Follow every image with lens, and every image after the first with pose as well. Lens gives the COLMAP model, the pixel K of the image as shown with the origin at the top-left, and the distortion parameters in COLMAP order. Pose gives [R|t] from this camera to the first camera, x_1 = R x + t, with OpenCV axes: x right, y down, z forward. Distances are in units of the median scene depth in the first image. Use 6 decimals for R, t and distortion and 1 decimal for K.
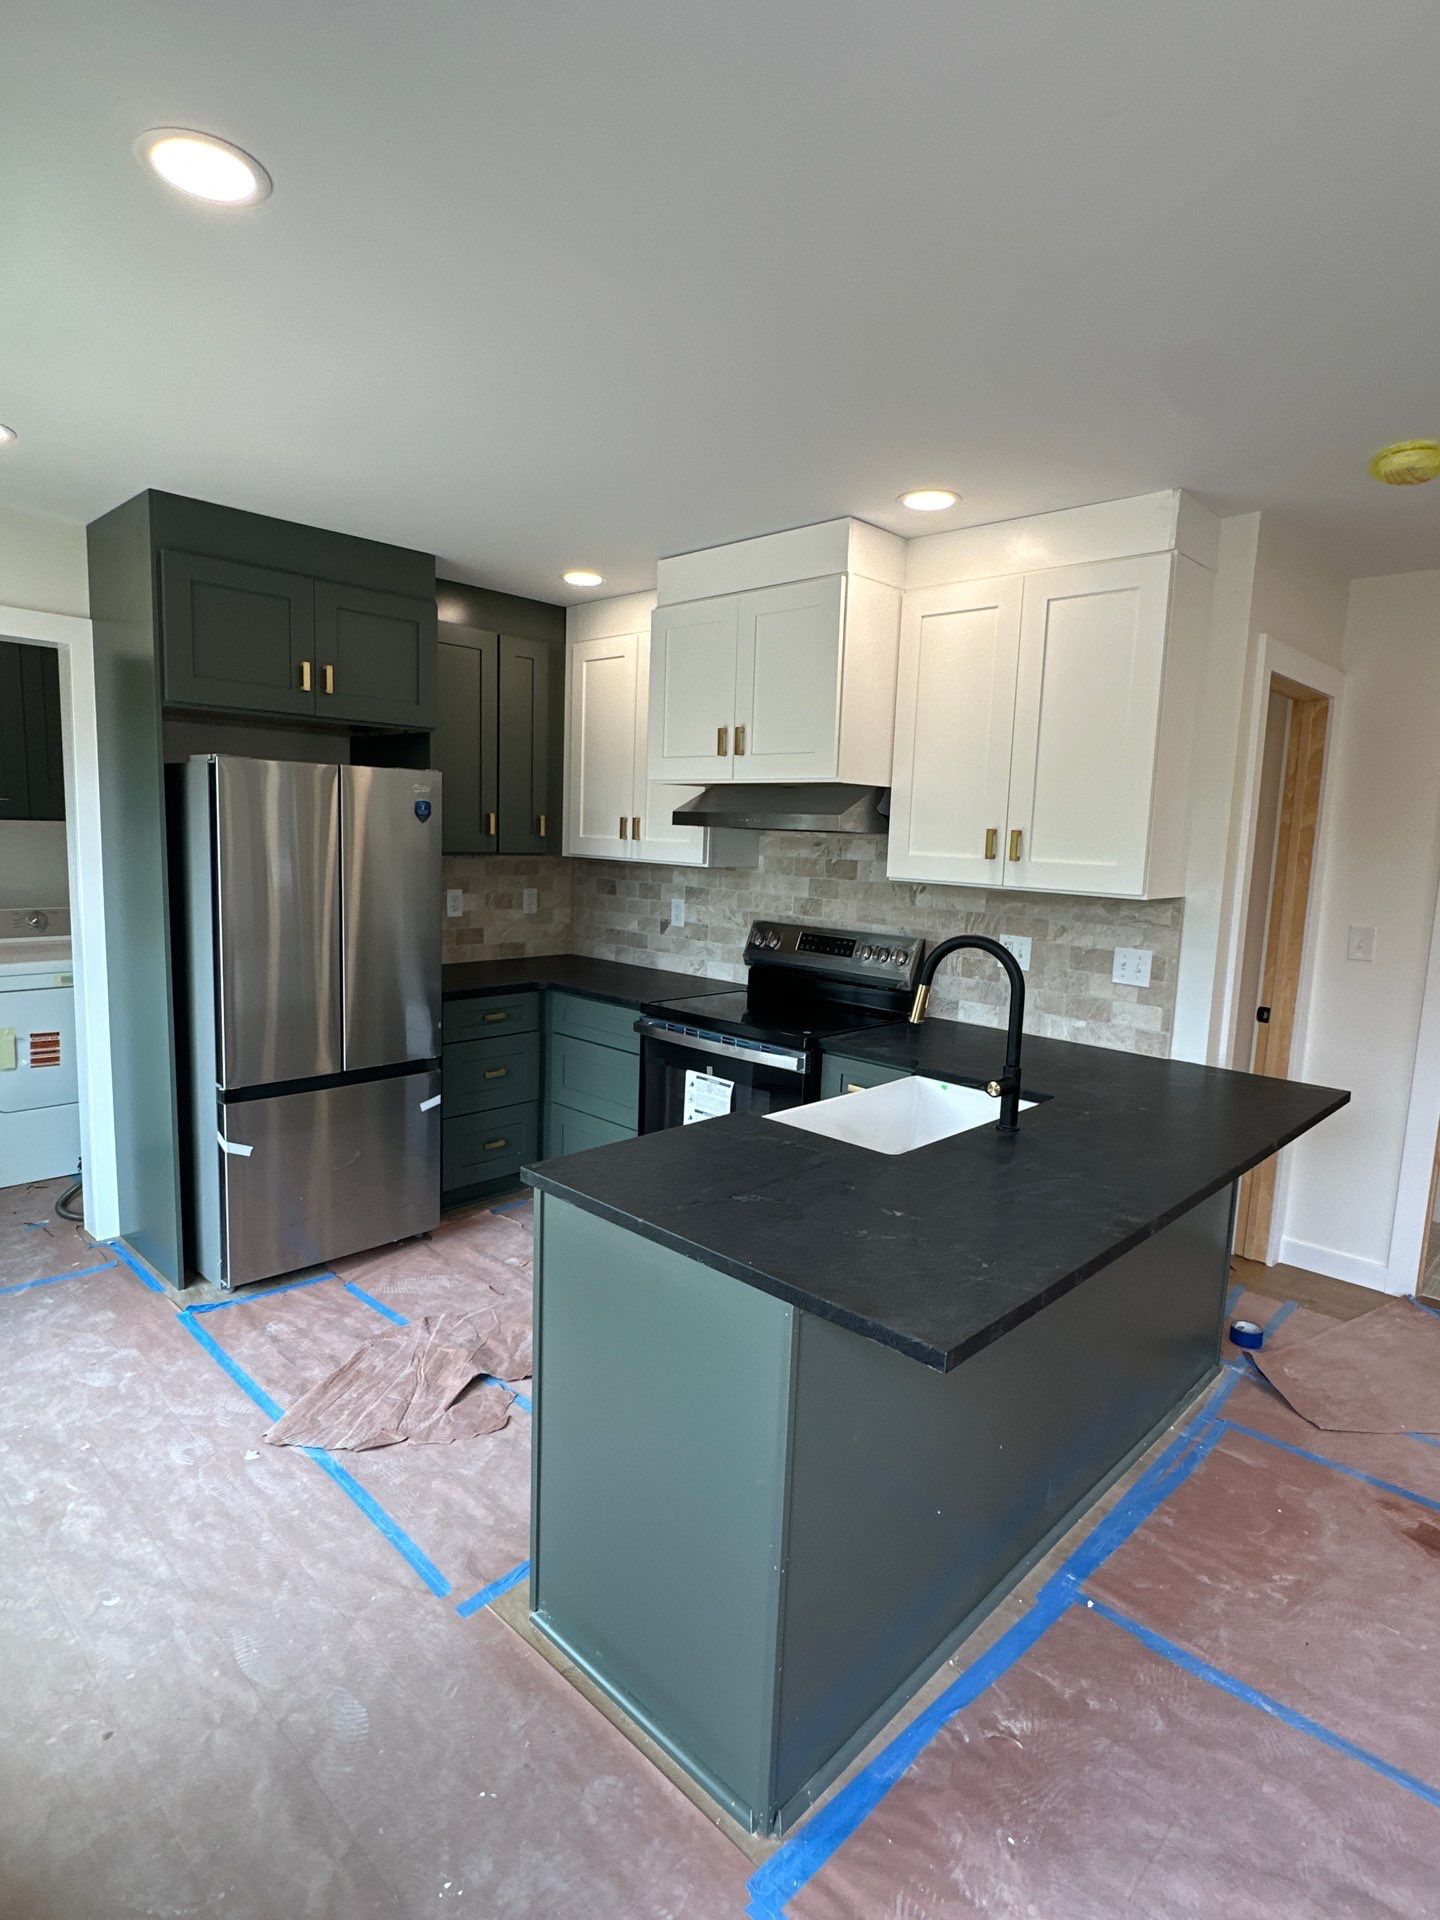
lens RADIAL K [[1022.7, 0, 720.6], [0, 1022.7, 950.1], [0, 0, 1]] dist [0.000799, 0.000118]
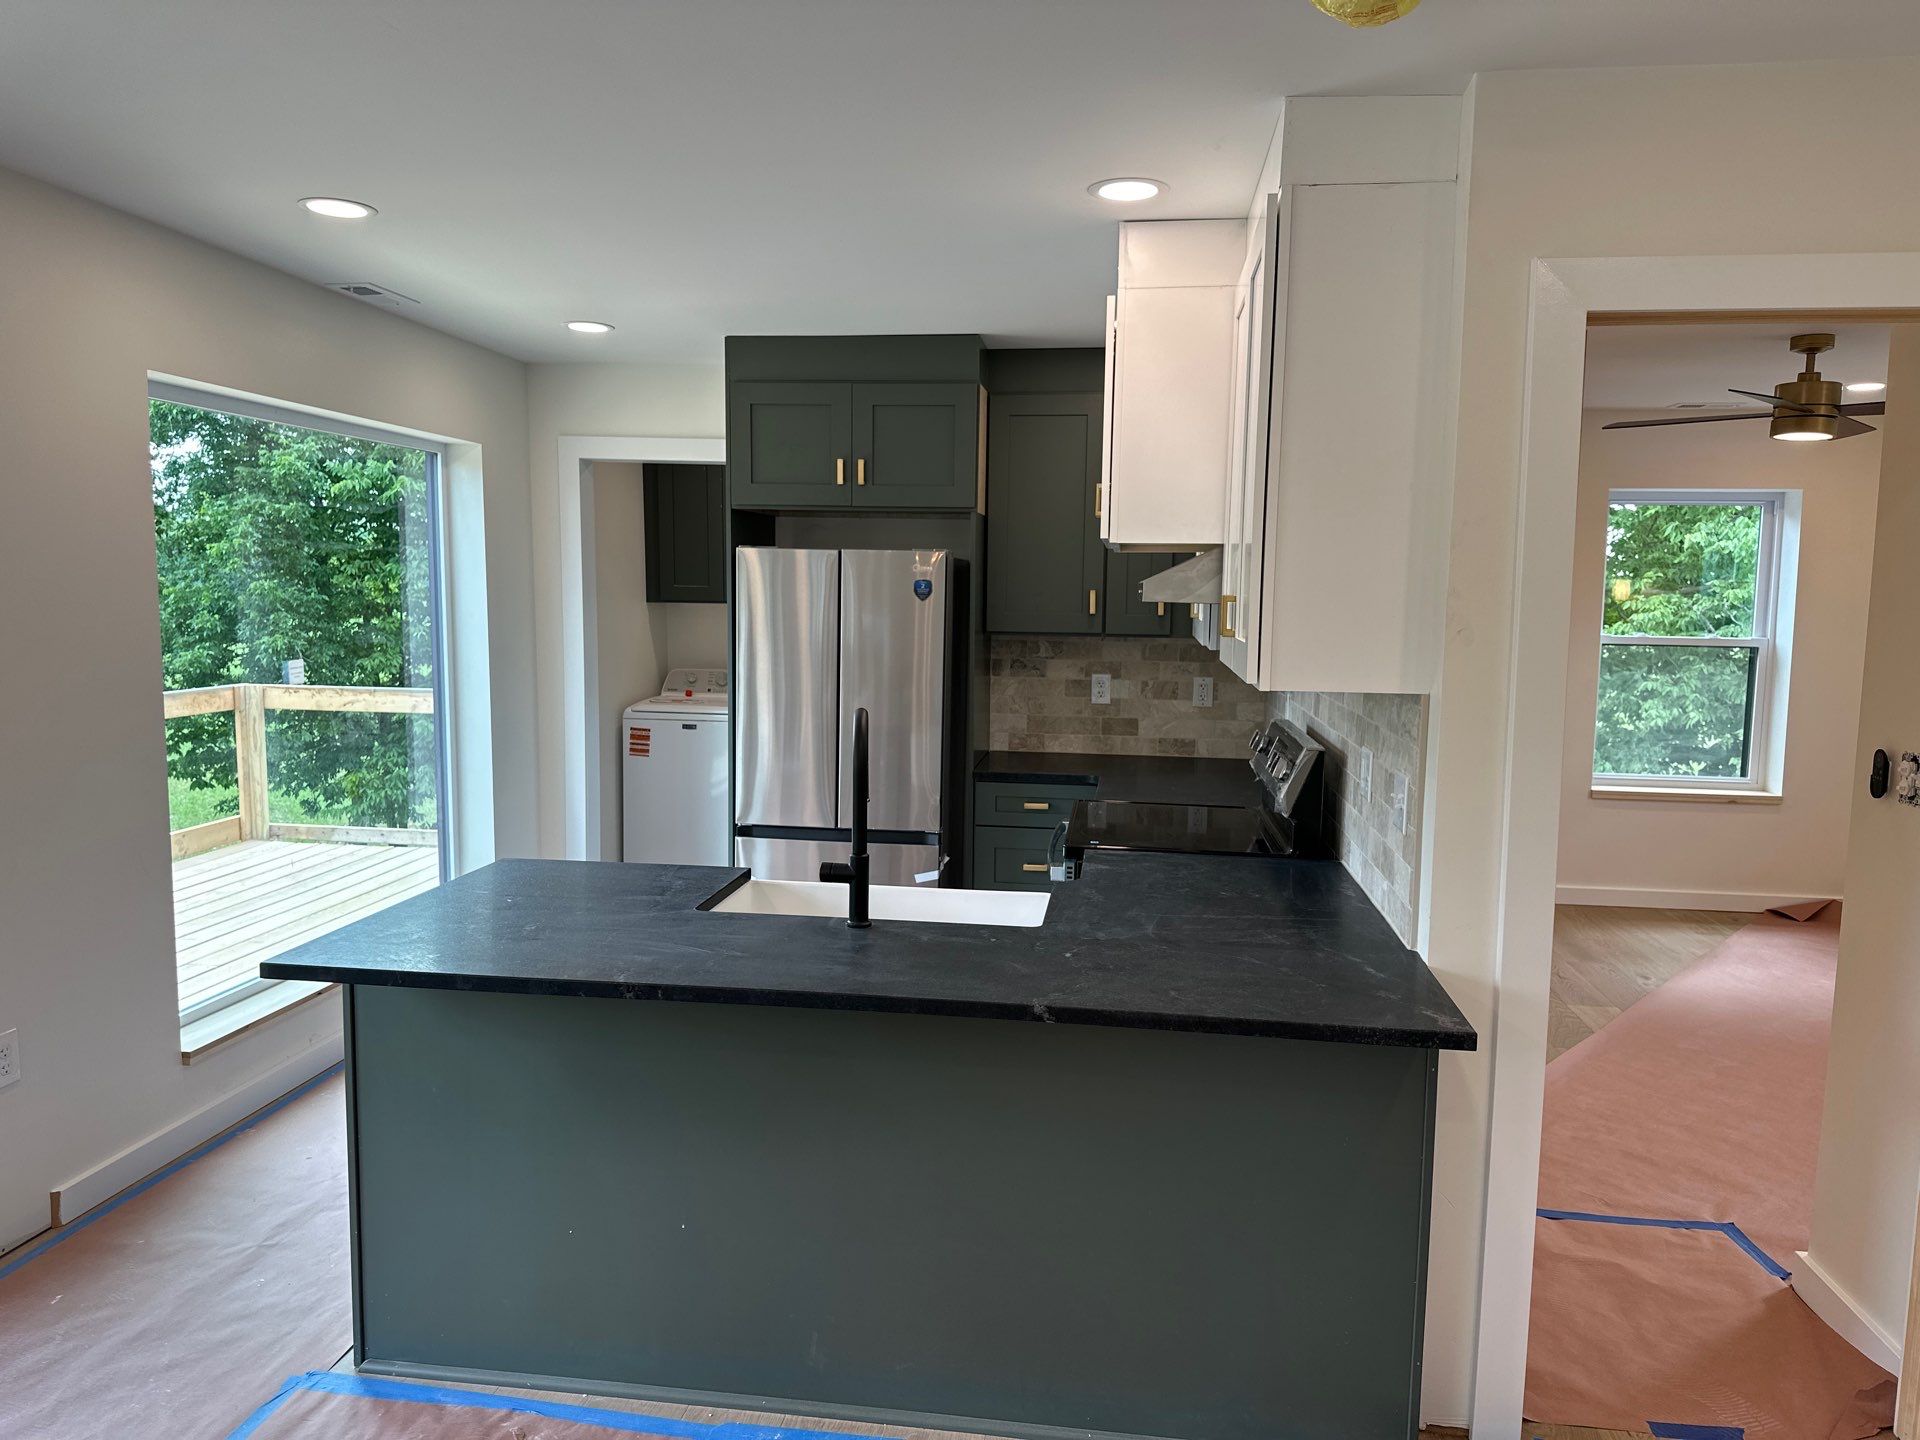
lens RADIAL K [[1321.8, 0, 959.6], [0, 1321.8, 725.4], [0, 0, 1]] dist [0.000319, -0.000482]
pose [[0.591240, 0.059649, -0.804287, 0.614295], [-0.091886, 0.995750, 0.006303, -0.008882], [0.801244, 0.070176, 0.594208, 0.190052]]
